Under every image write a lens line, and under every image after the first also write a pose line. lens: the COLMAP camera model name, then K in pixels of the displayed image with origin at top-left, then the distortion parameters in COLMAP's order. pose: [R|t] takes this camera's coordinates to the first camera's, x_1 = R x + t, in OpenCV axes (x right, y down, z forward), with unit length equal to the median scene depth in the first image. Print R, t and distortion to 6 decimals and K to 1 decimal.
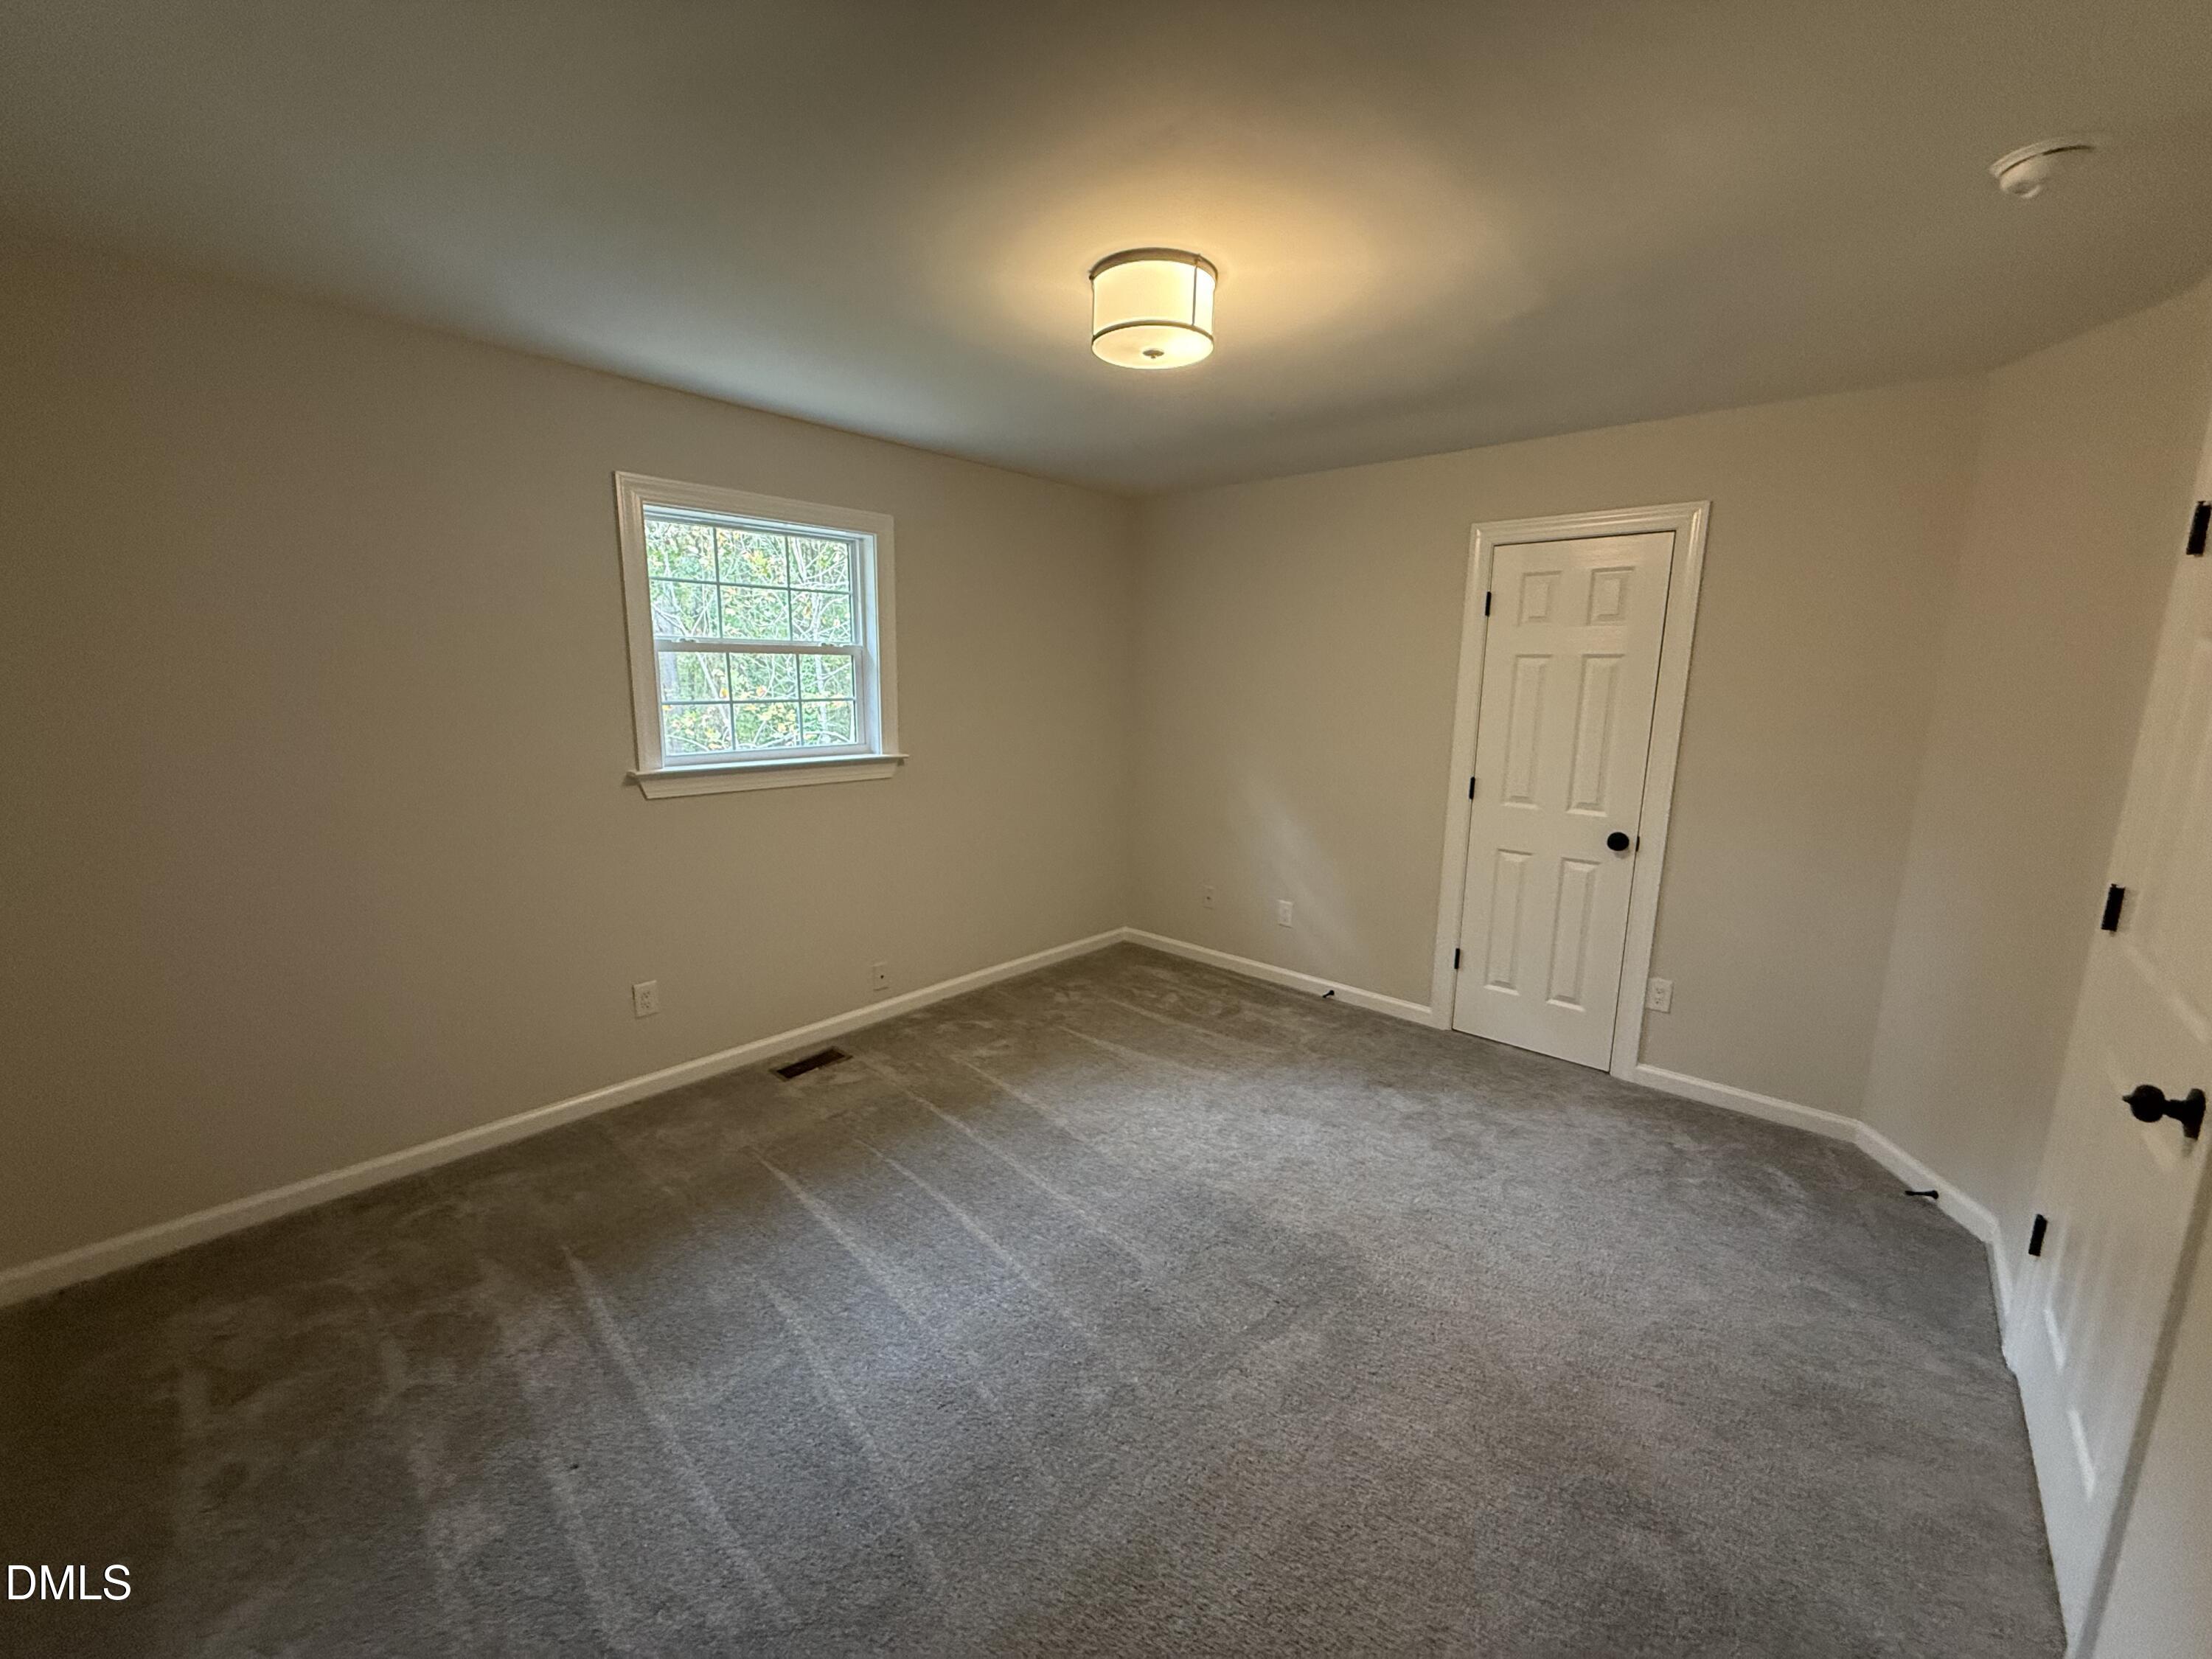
lens RADIAL K [[909.7, 0, 1098.2], [0, 909.7, 825.5], [0, 0, 1]] dist [-0.000088, 0.000017]
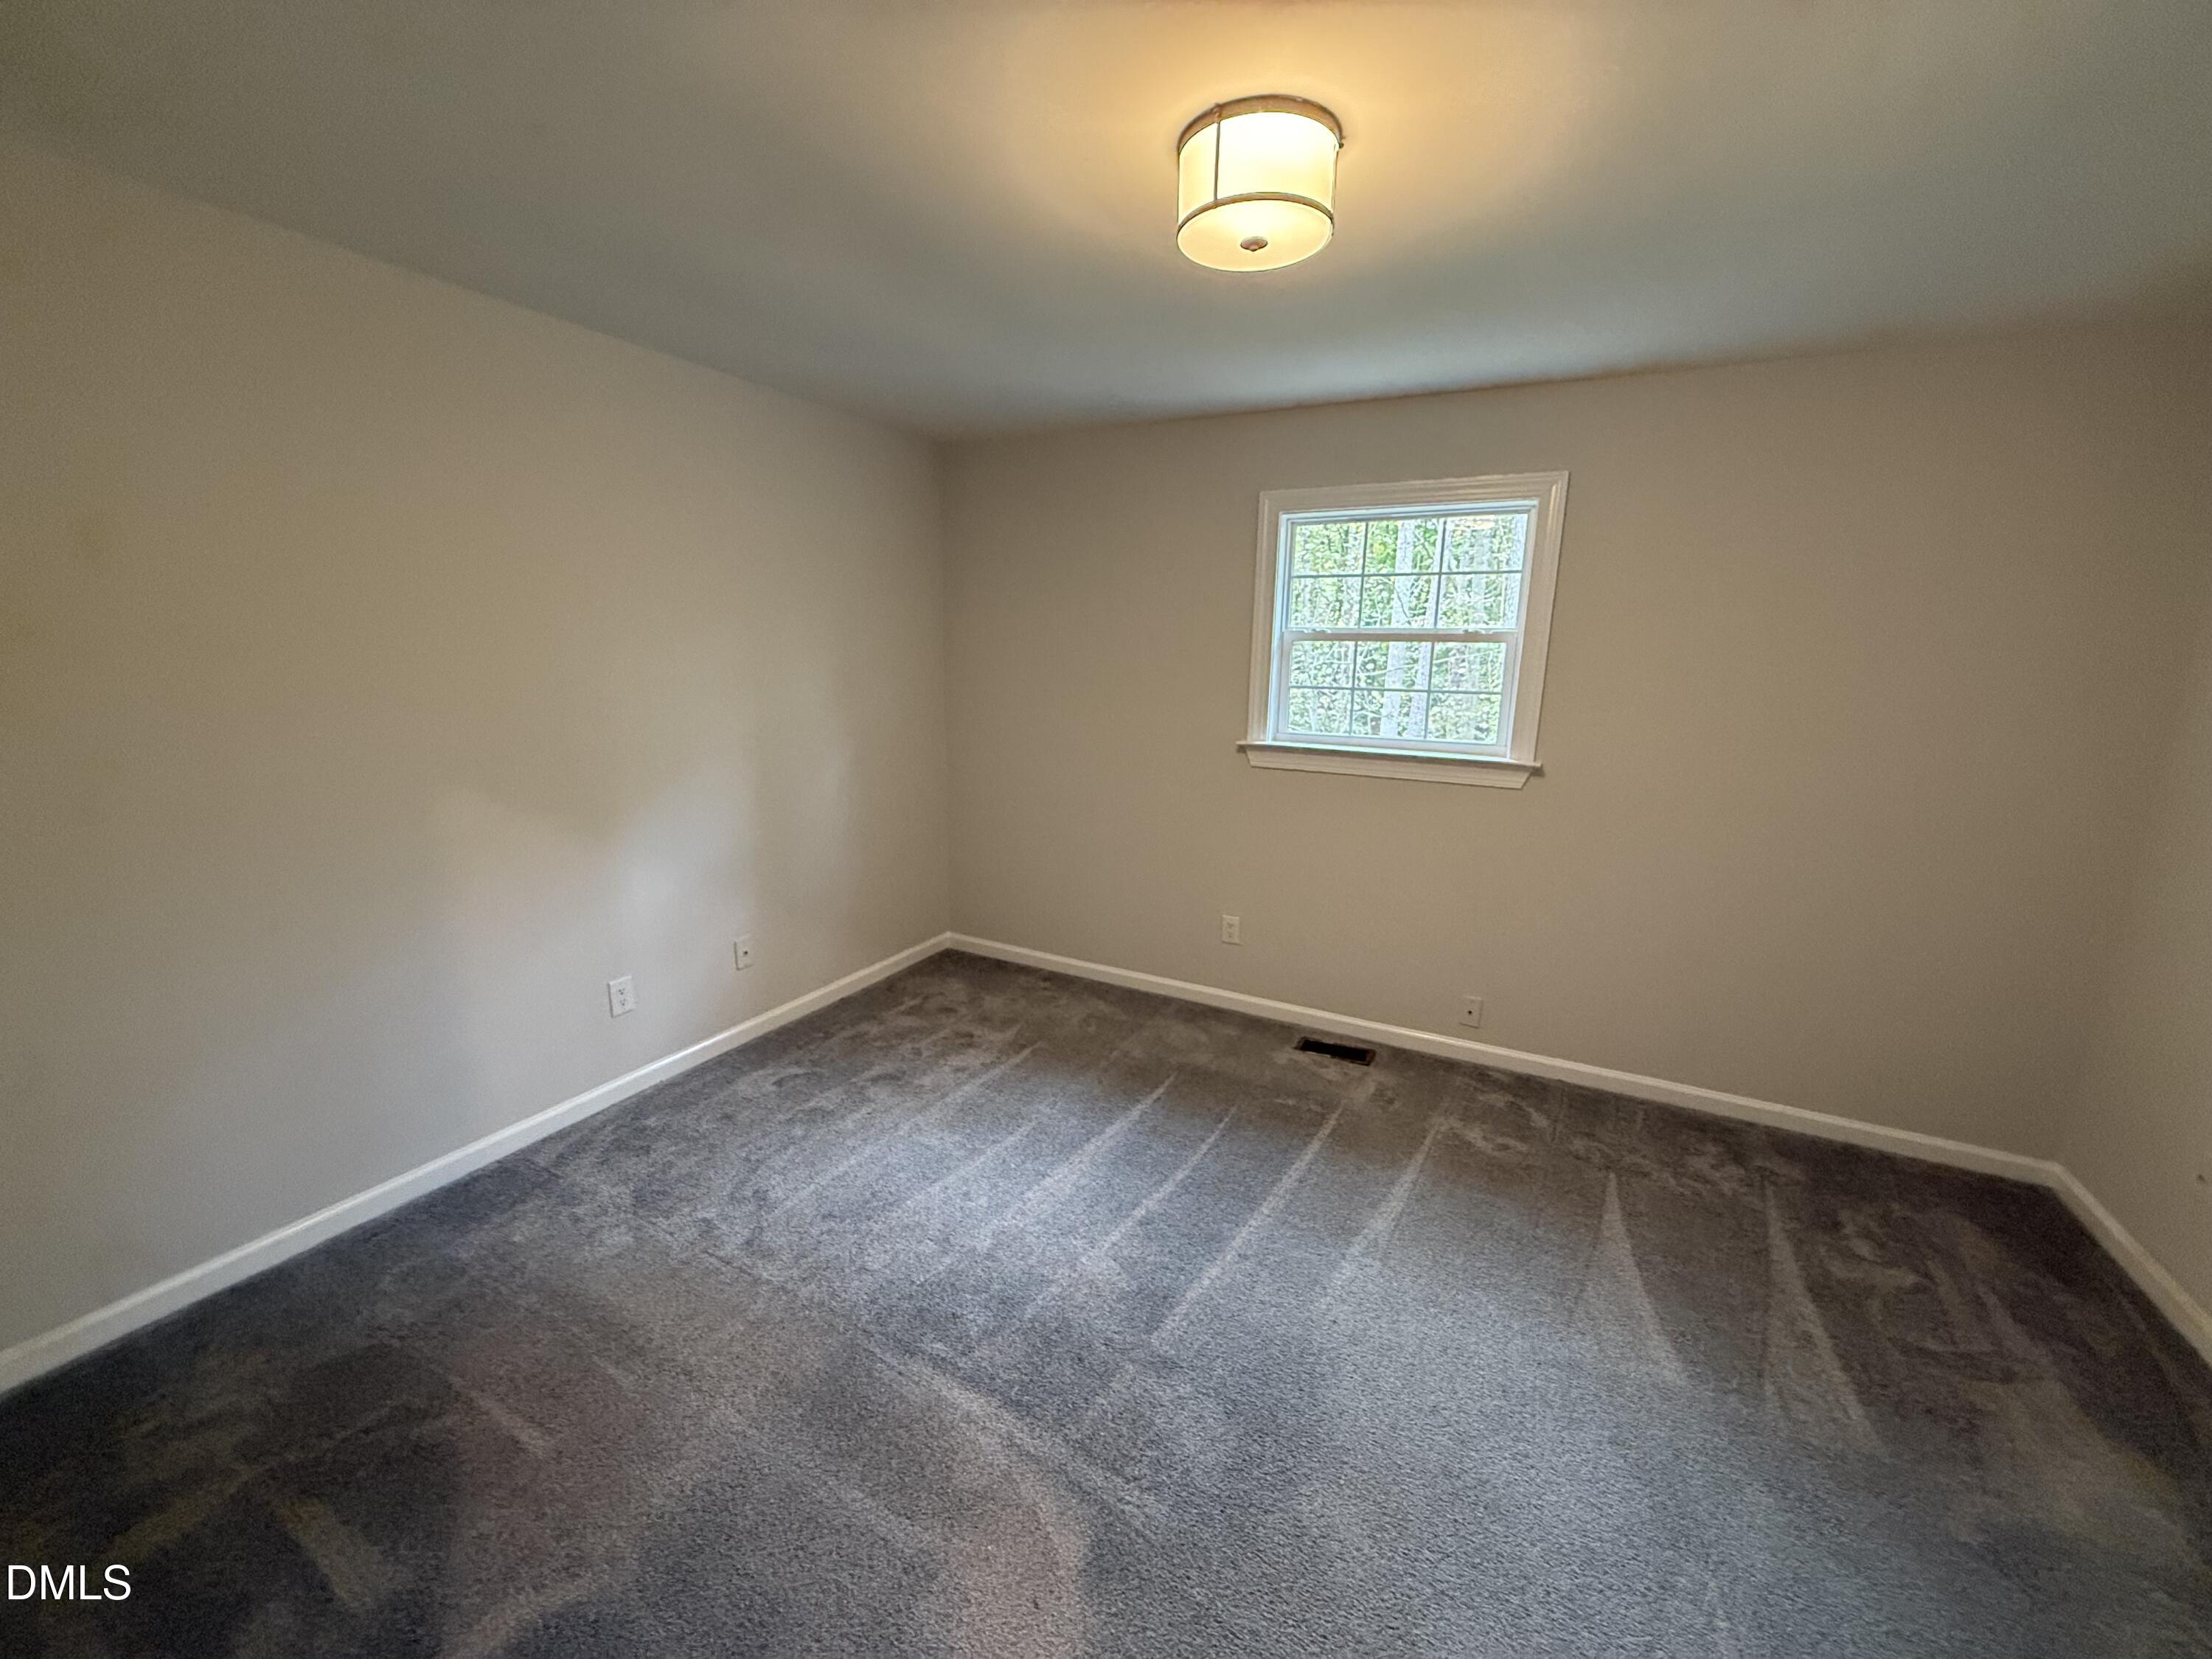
lens RADIAL K [[881.5, 0, 1099.4], [0, 881.5, 829.0], [0, 0, 1]] dist [0.000572, 0.000367]
pose [[0.224311, 0.174167, -0.958828, 0.509061], [-0.186483, 0.973389, 0.133186, -0.056325], [0.956509, 0.148930, 0.250821, 0.464154]]
